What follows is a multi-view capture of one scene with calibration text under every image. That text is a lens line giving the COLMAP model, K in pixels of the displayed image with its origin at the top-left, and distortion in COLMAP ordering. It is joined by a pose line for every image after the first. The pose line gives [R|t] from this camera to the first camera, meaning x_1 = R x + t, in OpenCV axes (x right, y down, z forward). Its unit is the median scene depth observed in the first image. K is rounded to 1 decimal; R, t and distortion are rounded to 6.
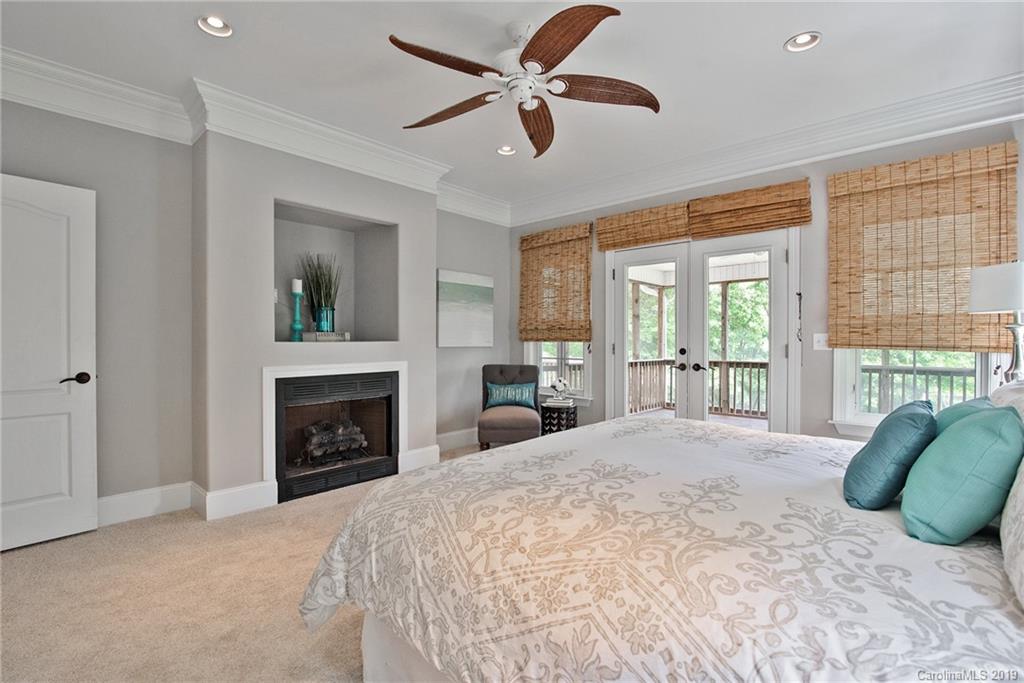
lens RADIAL K [[473.2, 0, 512.5], [0, 473.2, 343.8], [0, 0, 1]] dist [-0.017841, -0.000583]
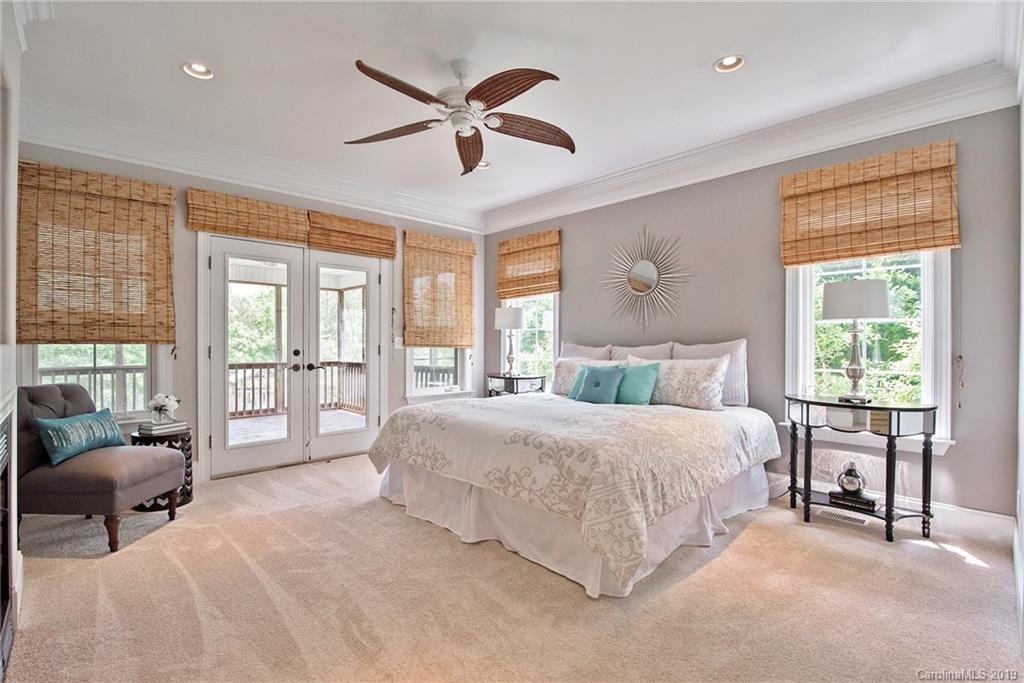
lens RADIAL K [[473.2, 0, 512.5], [0, 473.2, 343.8], [0, 0, 1]] dist [-0.017841, -0.000583]
pose [[0.067518, -0.004418, 0.997708, -0.643615], [0.004523, 0.999981, 0.004122, -0.005479], [-0.997708, 0.004234, 0.067537, 0.465711]]
